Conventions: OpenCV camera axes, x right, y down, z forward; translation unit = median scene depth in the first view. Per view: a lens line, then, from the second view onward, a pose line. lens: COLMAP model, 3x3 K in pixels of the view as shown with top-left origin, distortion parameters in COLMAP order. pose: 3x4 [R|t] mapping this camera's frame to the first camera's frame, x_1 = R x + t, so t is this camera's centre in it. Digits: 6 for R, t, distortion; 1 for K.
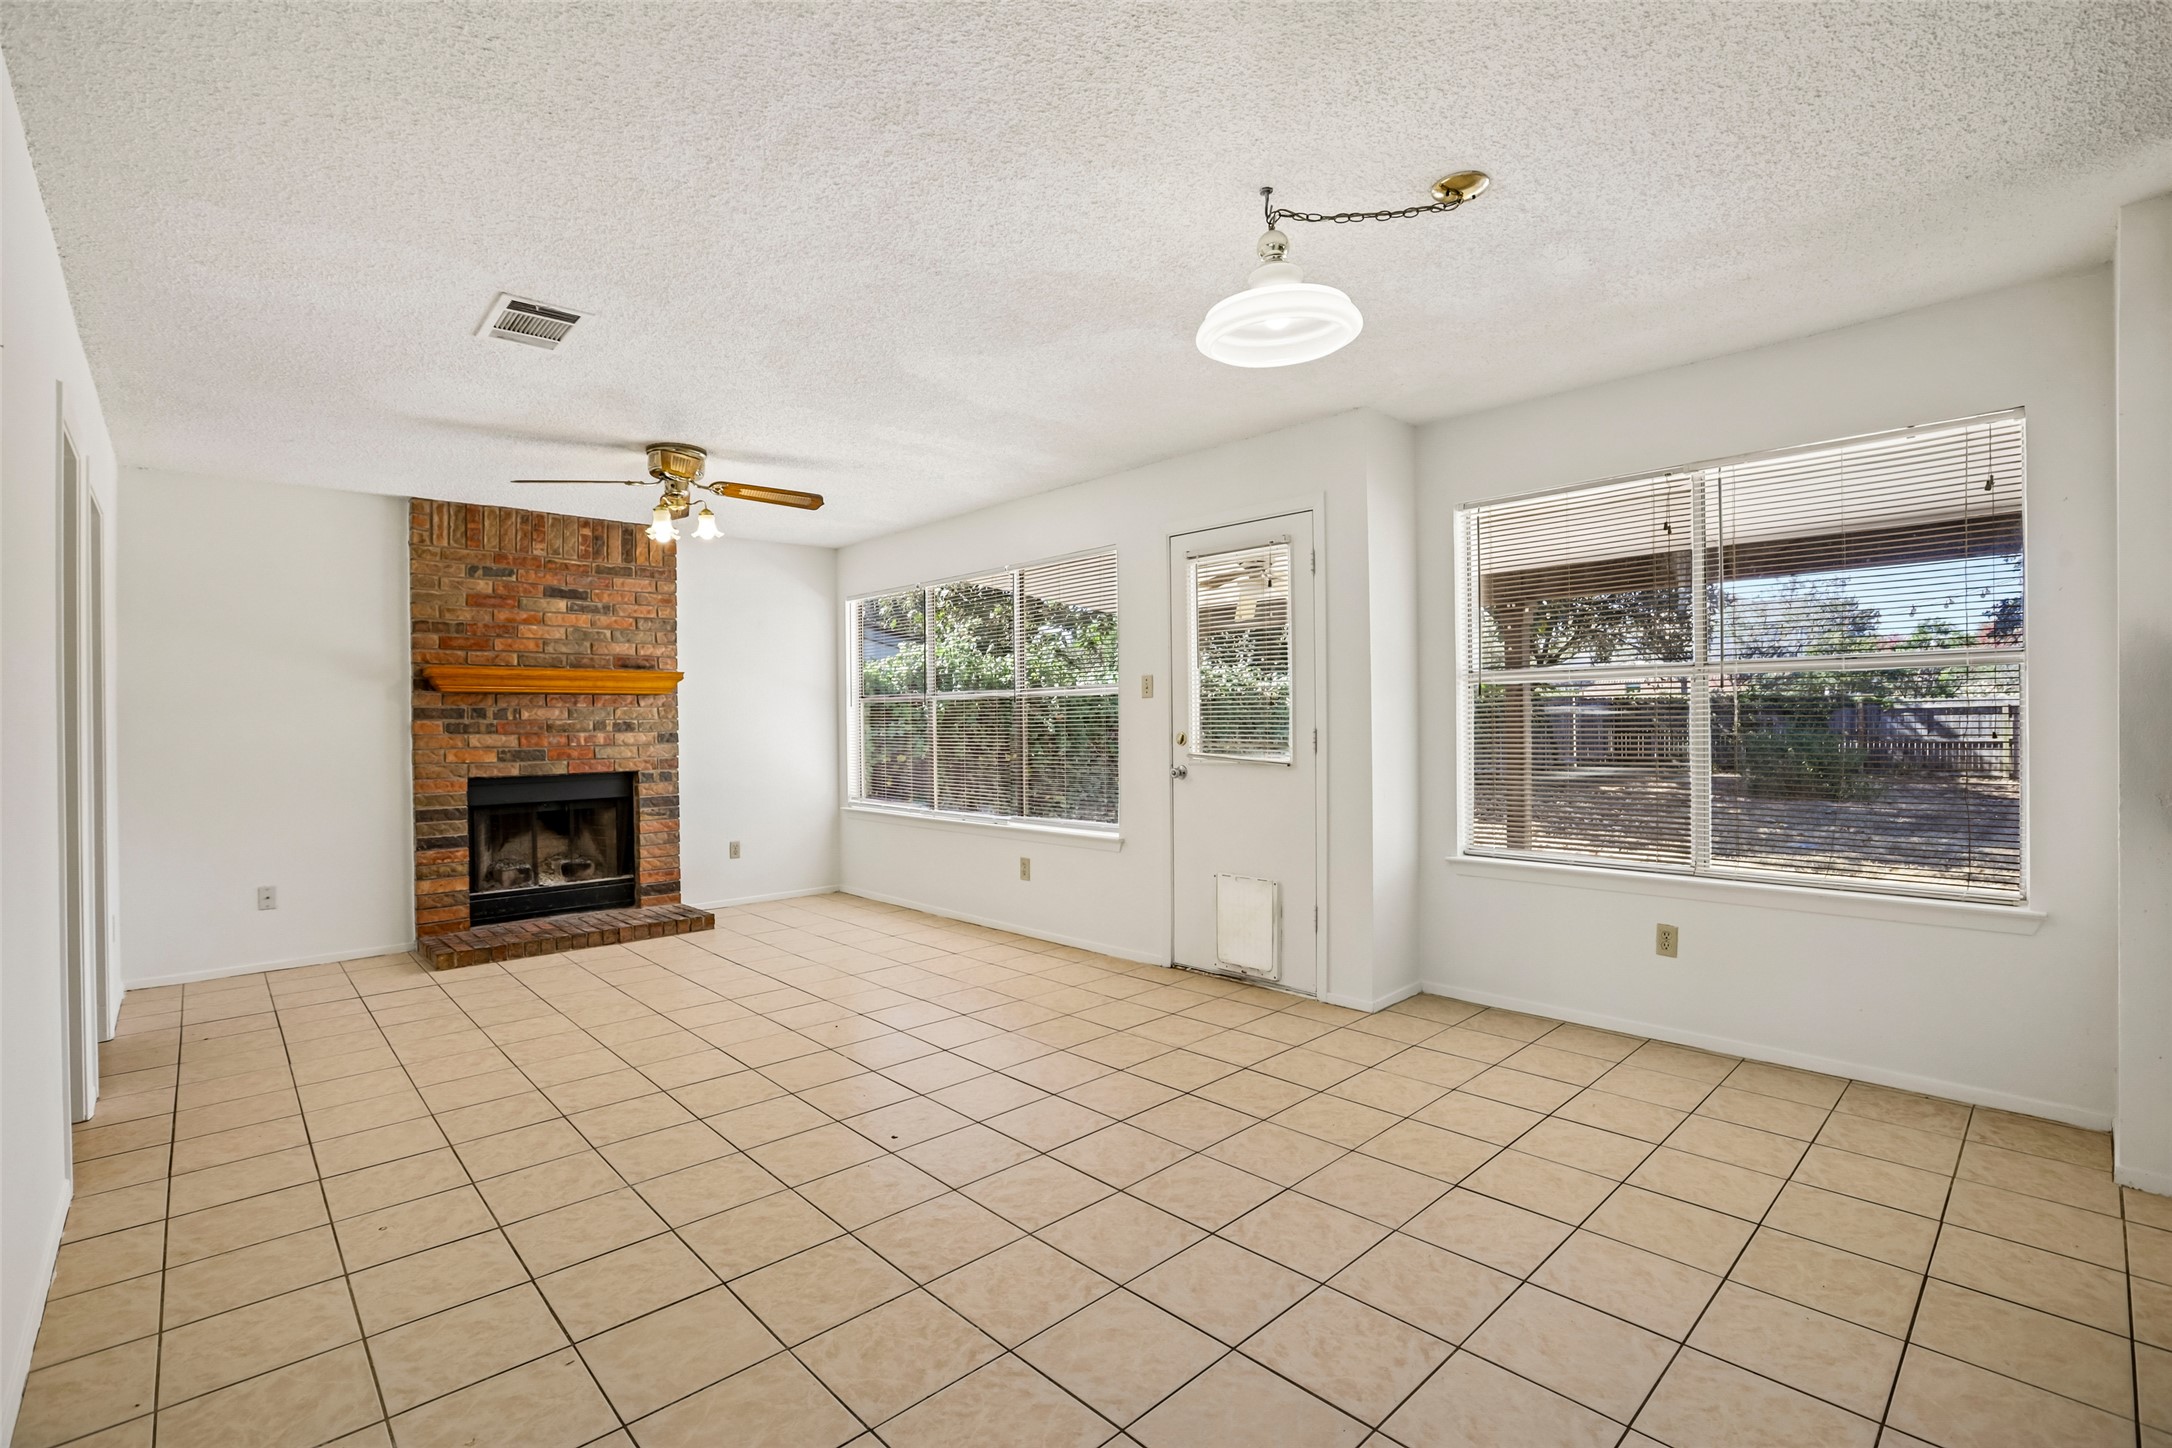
lens RADIAL K [[980.6, 0, 1088.8], [0, 980.6, 723.3], [0, 0, 1]] dist [-0.040854, 0.001226]
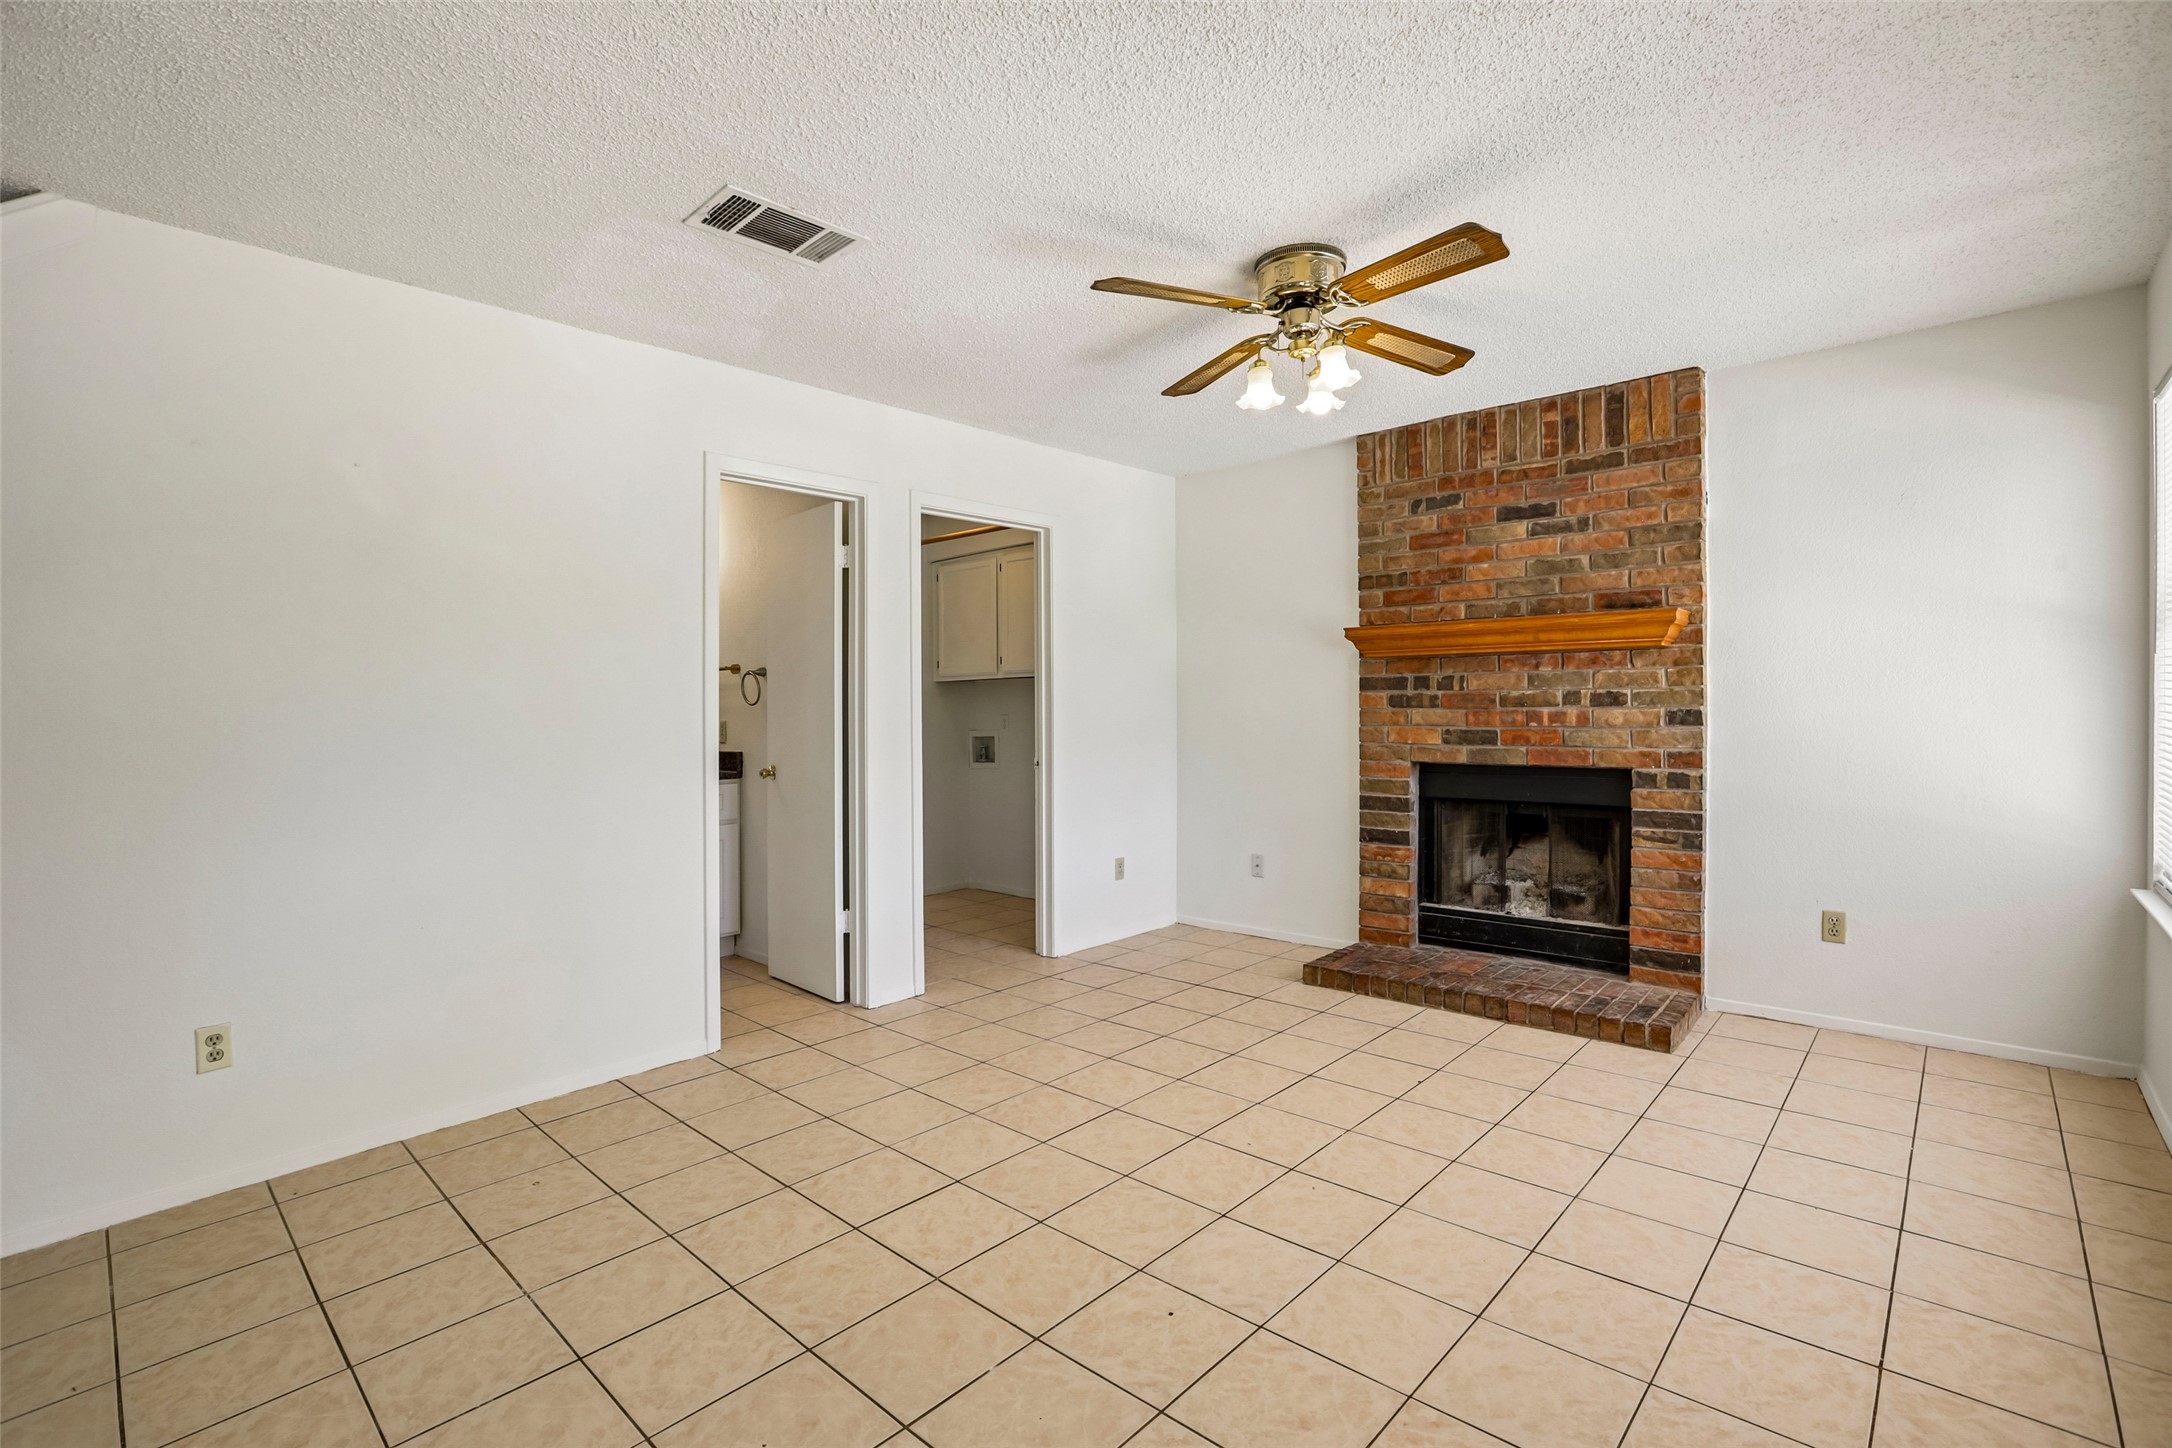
lens RADIAL K [[980.6, 0, 1100.2], [0, 980.6, 717.7], [0, 0, 1]] dist [-0.040854, 0.001226]
pose [[0.092166, 0.021018, -0.995522, 0.147129], [0.005680, 0.999750, 0.021634, 0.000004], [0.995727, -0.007648, 0.092024, 0.631001]]
